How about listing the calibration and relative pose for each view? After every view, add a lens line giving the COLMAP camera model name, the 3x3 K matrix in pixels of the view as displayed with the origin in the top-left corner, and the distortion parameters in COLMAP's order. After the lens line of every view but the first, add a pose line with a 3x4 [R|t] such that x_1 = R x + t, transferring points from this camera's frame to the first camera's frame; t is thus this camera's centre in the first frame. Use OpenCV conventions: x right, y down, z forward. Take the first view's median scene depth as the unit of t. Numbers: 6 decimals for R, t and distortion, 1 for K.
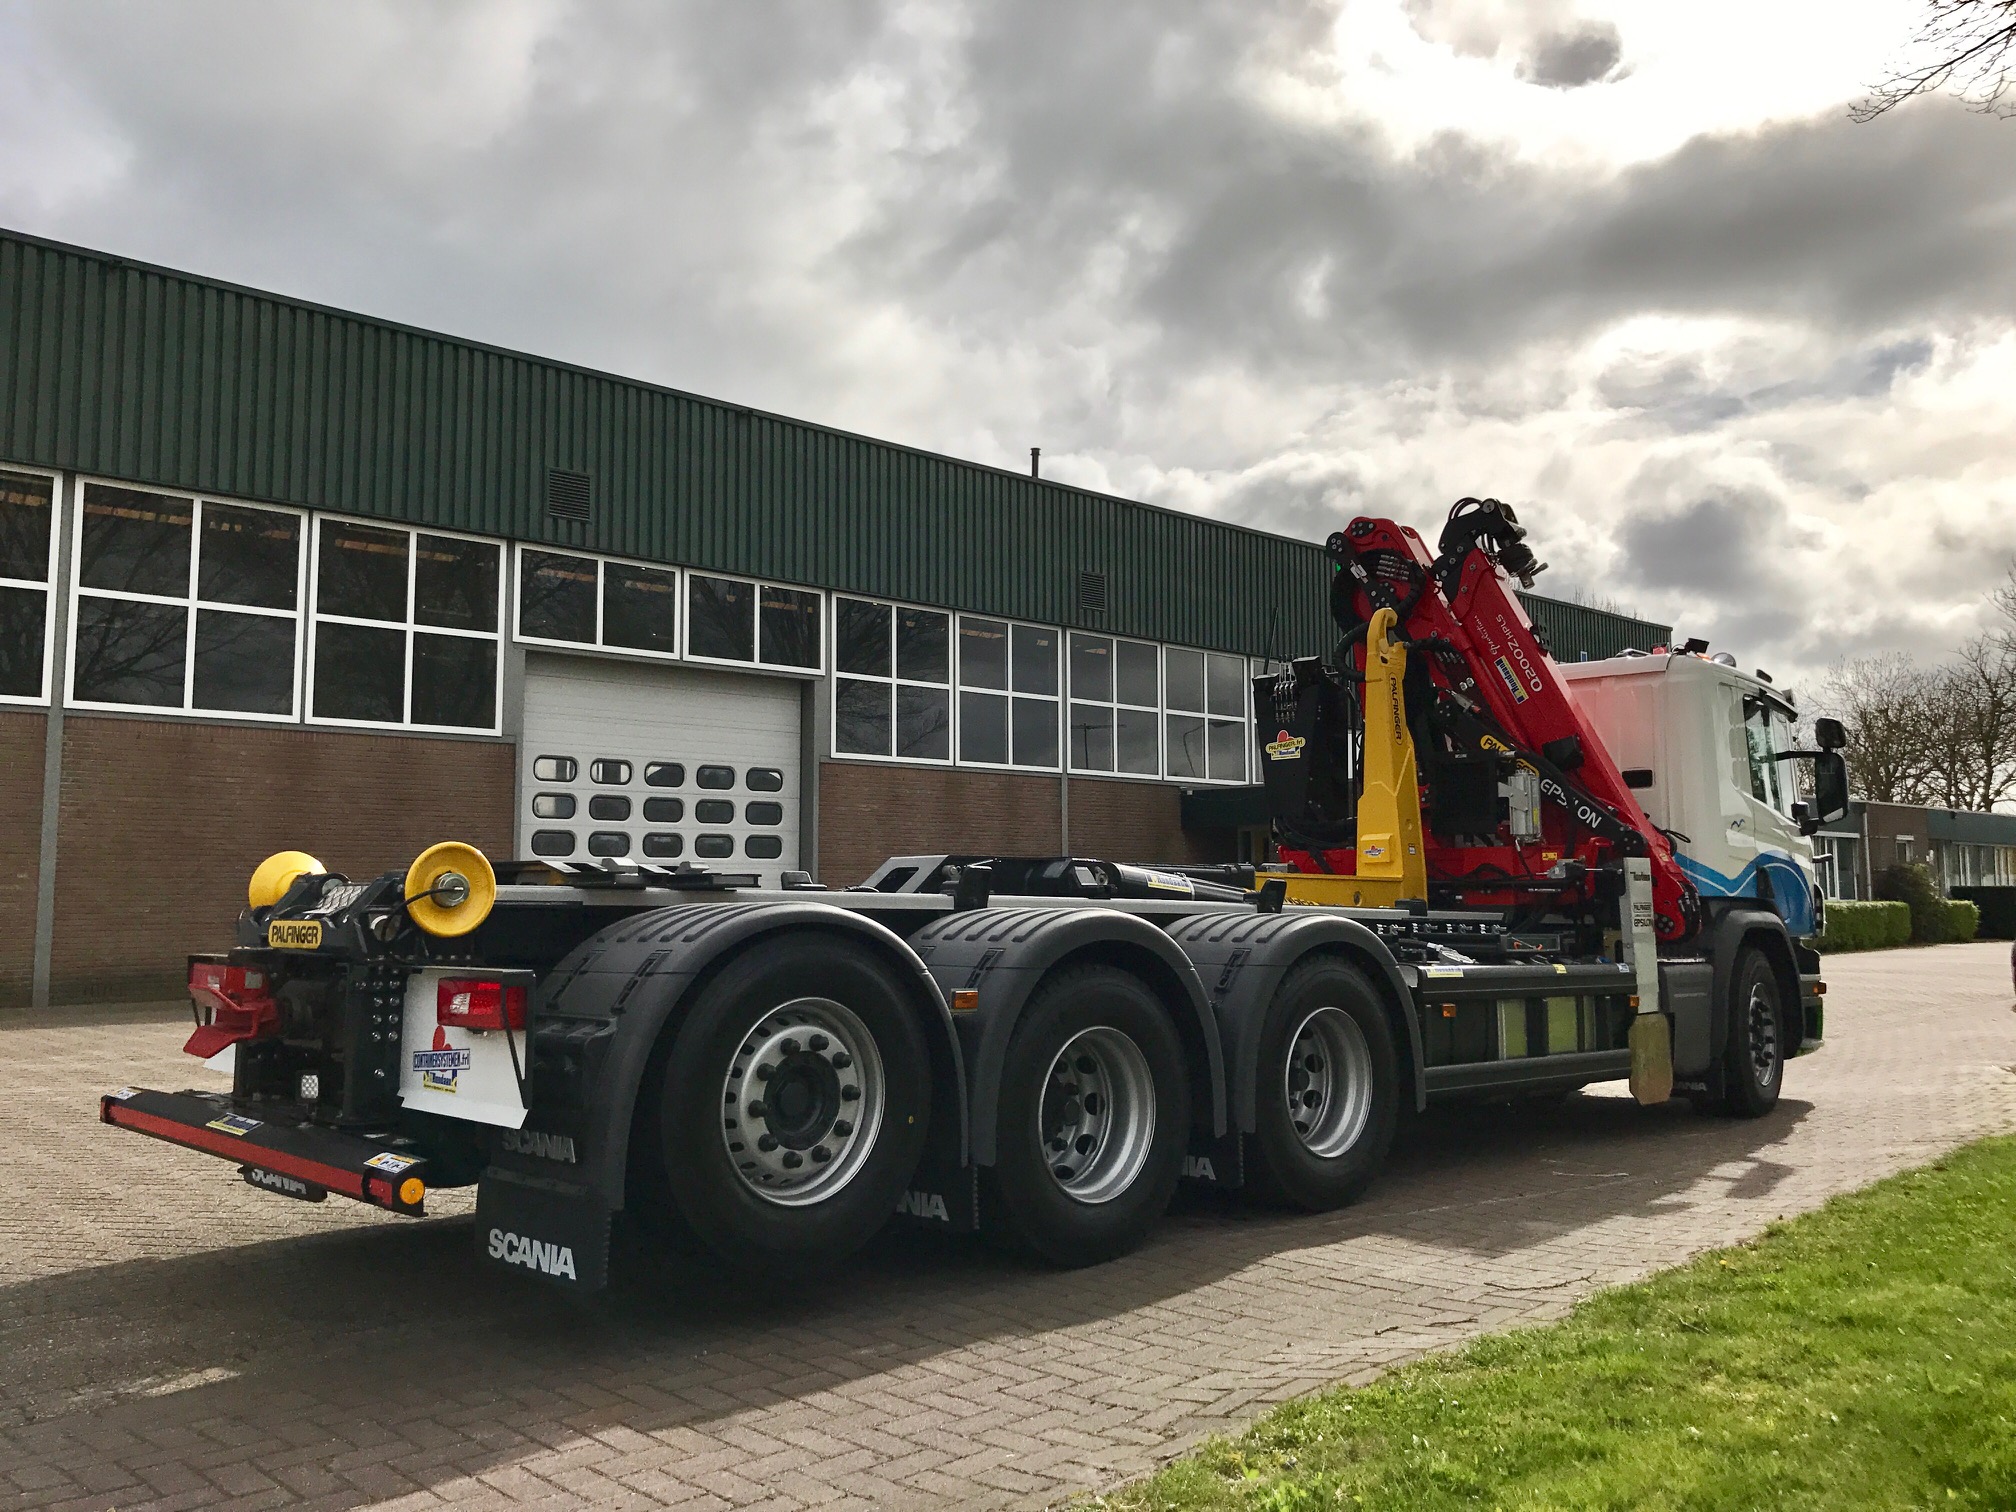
lens RADIAL K [[1634.2, 0, 1013.8], [0, 1634.2, 733.7], [0, 0, 1]] dist [-0.013747, -0.003143]
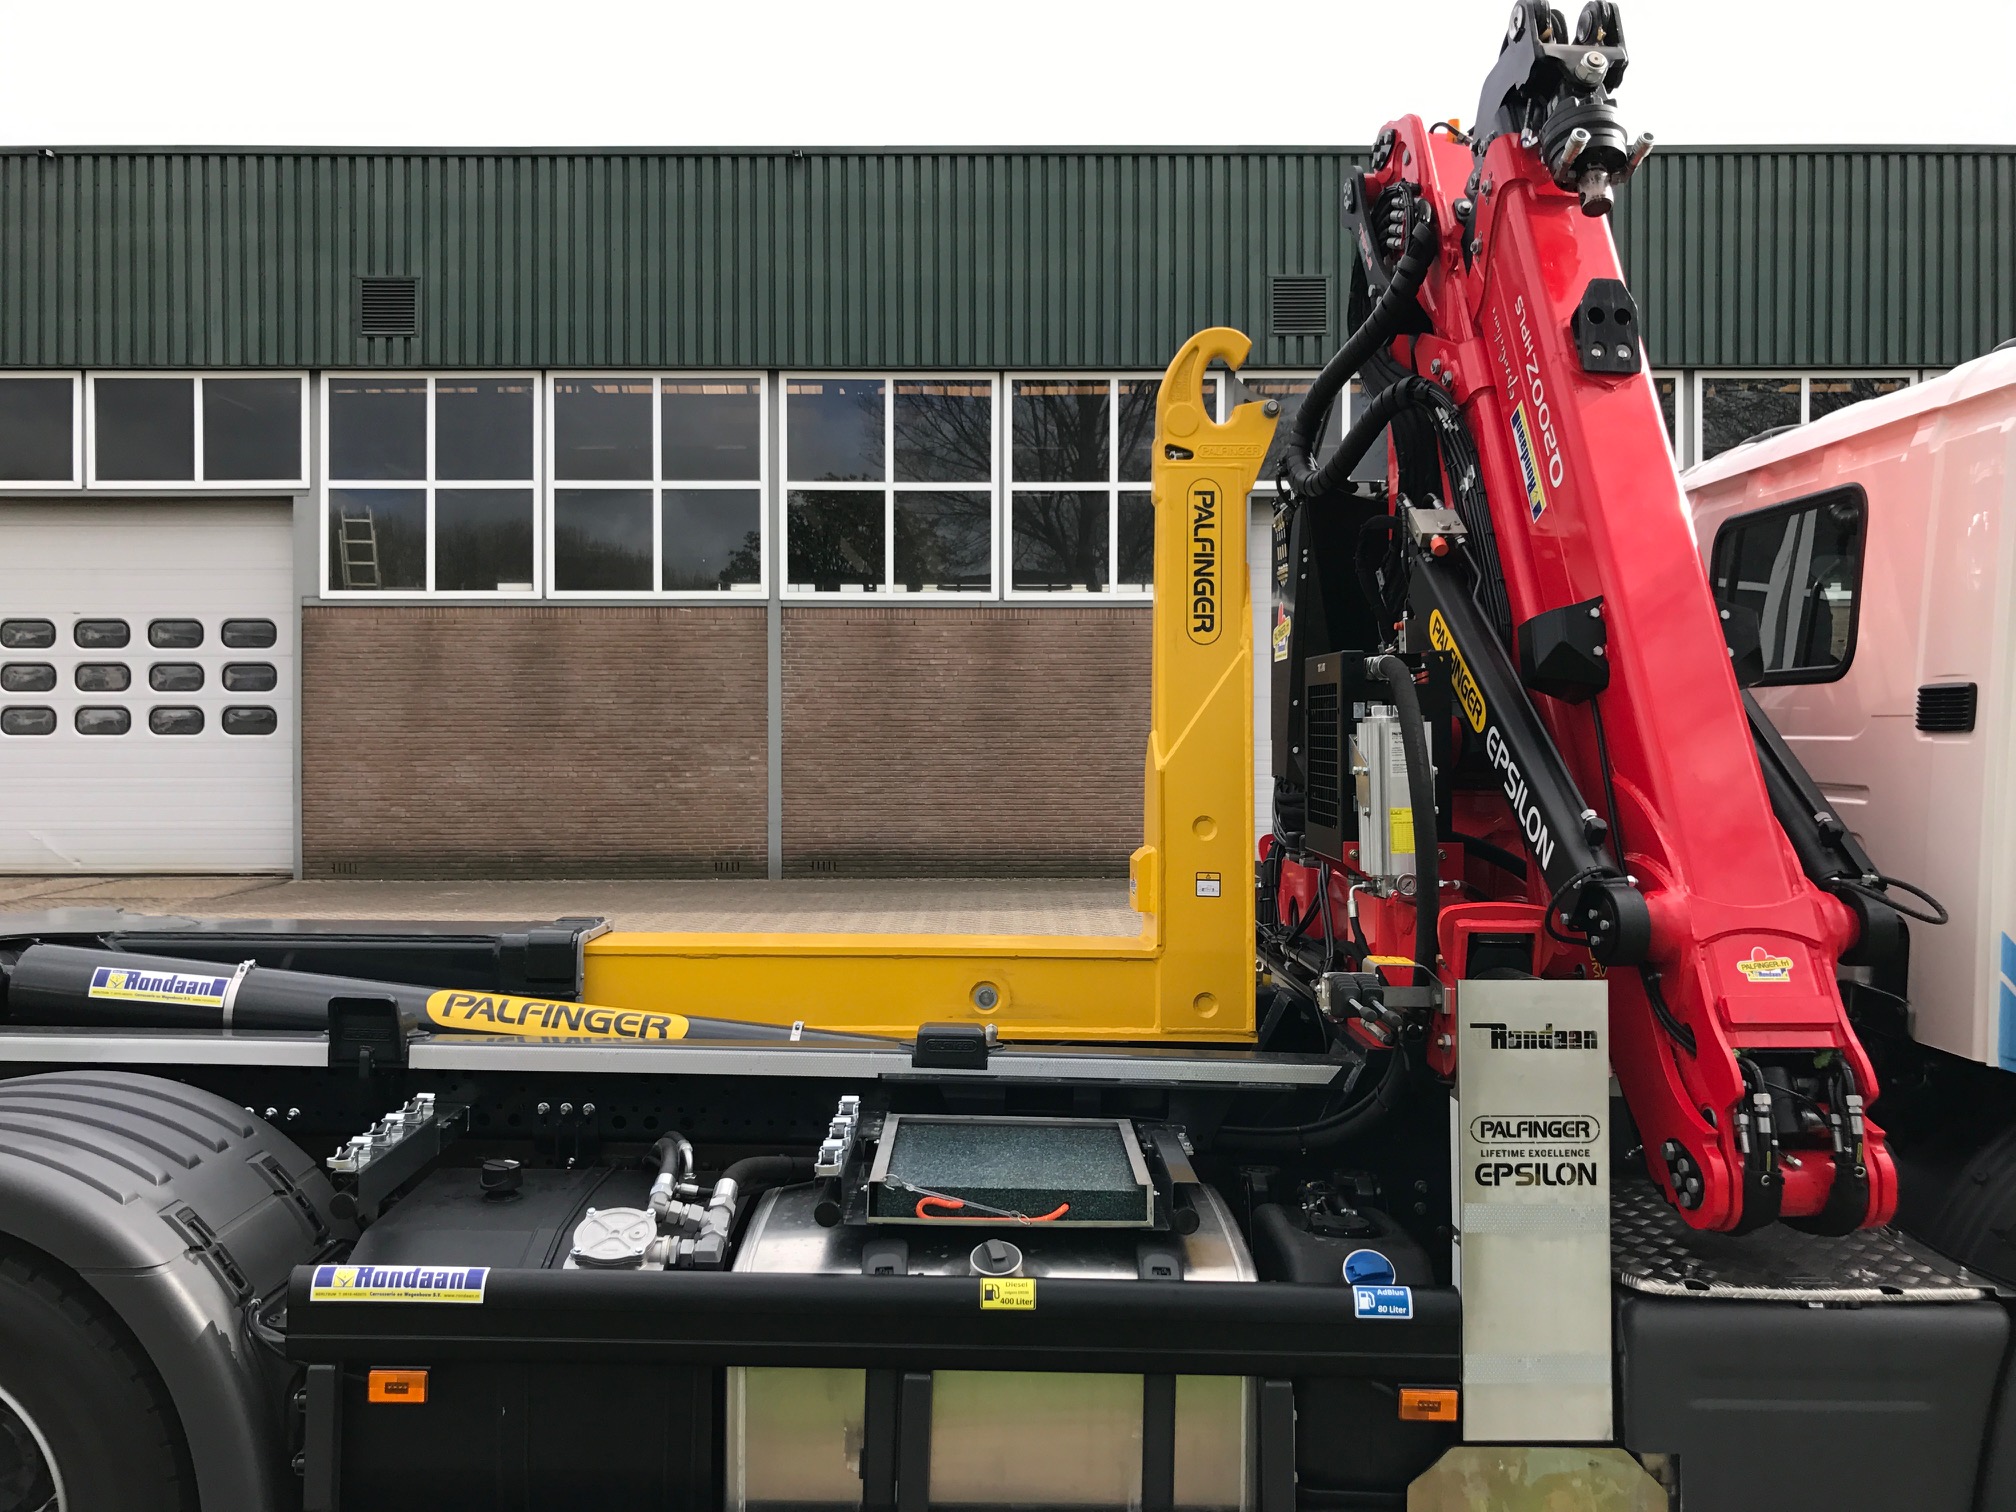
lens RADIAL K [[1721.7, 0, 1008.0], [0, 1721.7, 756.0], [0, 0, 1]] dist [0.049235, -0.097503]
pose [[0.705207, -0.000024, -0.709001, 0.592371], [0.060958, 0.996299, 0.060598, 0.050892], [0.706376, -0.085953, 0.702599, 0.592288]]
